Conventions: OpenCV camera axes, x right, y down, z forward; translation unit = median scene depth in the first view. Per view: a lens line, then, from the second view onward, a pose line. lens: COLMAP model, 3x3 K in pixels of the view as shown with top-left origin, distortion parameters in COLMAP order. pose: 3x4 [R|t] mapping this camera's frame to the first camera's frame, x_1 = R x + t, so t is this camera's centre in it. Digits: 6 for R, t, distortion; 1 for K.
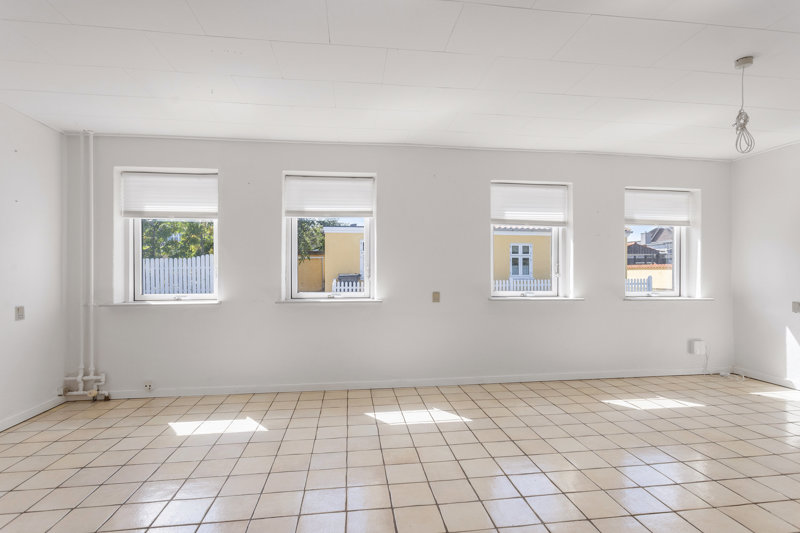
lens RADIAL K [[401.2, 0, 402.0], [0, 401.2, 270.9], [0, 0, 1]] dist [-0.004716, 0.000072]
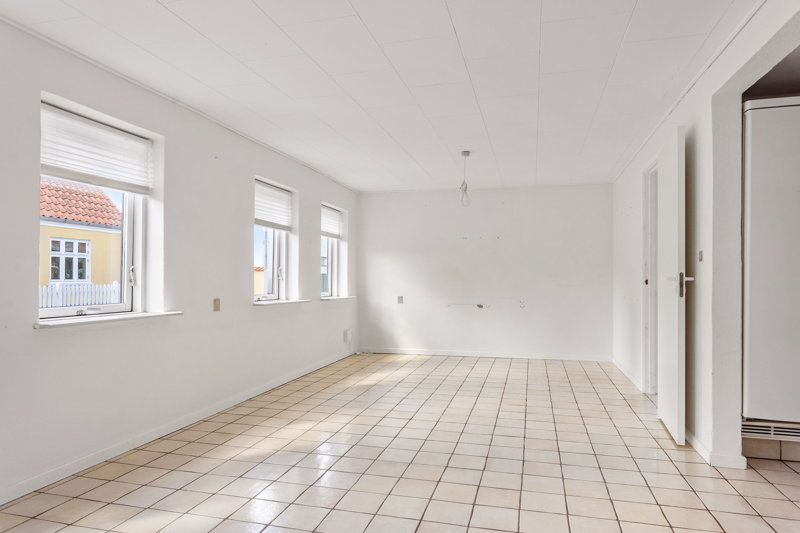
lens RADIAL K [[494.4, 0, 407.2], [0, 494.4, 263.6], [0, 0, 1]] dist [0.005974, 0.000197]
pose [[0.371667, 0.027063, 0.927971, -0.737284], [0.000516, 0.999569, -0.029358, 0.011054], [-0.928366, 0.011390, 0.371493, 0.267283]]
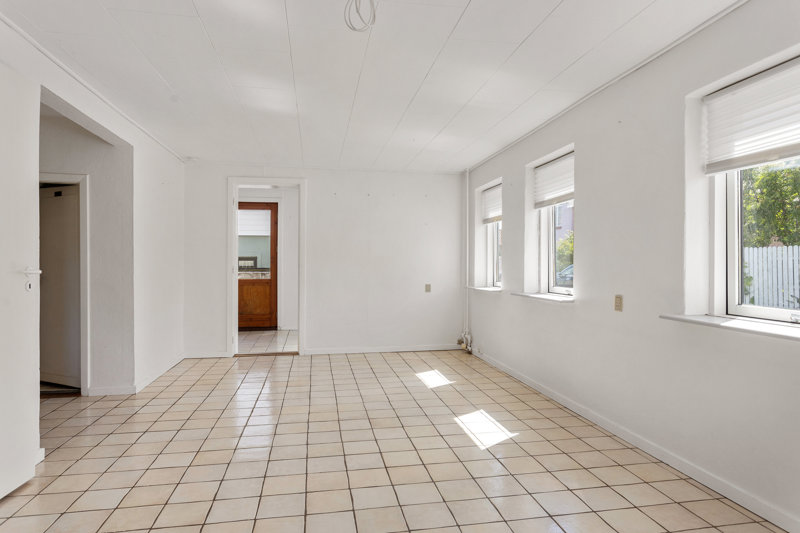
lens RADIAL K [[494.4, 0, 405.8], [0, 494.4, 264.5], [0, 0, 1]] dist [0.005974, 0.000197]
pose [[0.061860, 0.007855, -0.998054, 0.909102], [-0.001872, 0.999968, 0.007754, -0.004806], [0.998083, 0.001388, 0.061873, 0.616486]]
